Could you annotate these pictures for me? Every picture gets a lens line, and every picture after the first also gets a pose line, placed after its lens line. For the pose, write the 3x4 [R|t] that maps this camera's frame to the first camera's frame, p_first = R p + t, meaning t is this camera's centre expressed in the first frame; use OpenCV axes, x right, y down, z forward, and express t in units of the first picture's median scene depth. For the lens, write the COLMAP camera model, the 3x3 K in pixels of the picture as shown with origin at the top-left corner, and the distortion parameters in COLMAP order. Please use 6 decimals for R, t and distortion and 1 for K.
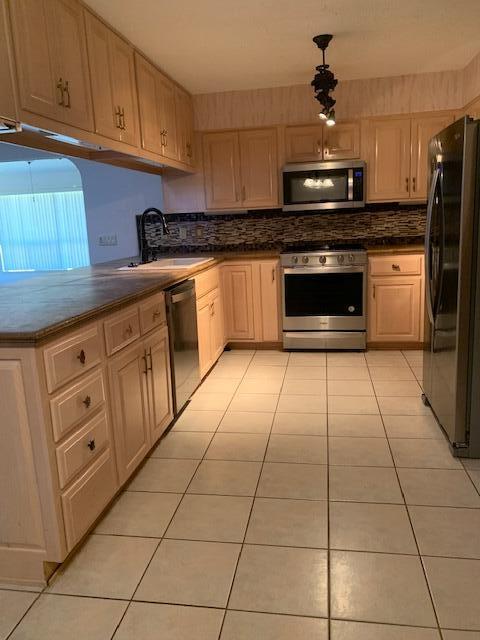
lens RADIAL K [[494.3, 0, 240.2], [0, 494.3, 314.1], [0, 0, 1]] dist [0.047068, -0.047386]
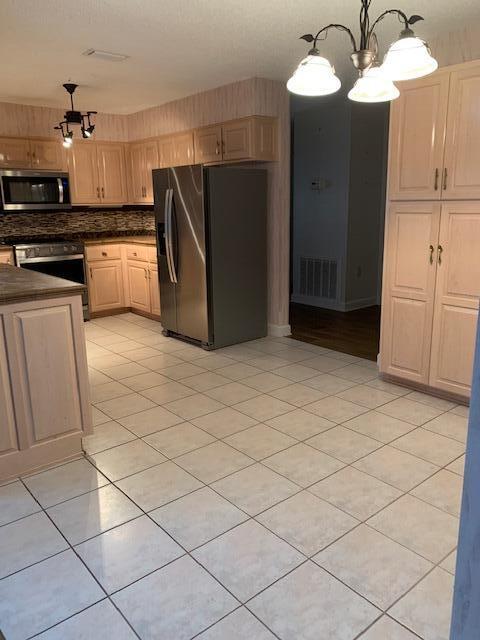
lens RADIAL K [[494.3, 0, 240.1], [0, 494.3, 316.5], [0, 0, 1]] dist [0.047068, -0.047386]
pose [[0.651453, -0.136304, 0.746345, -0.463155], [0.135290, 0.988833, 0.062501, 0.038545], [-0.746529, 0.060257, 0.662618, -0.157900]]
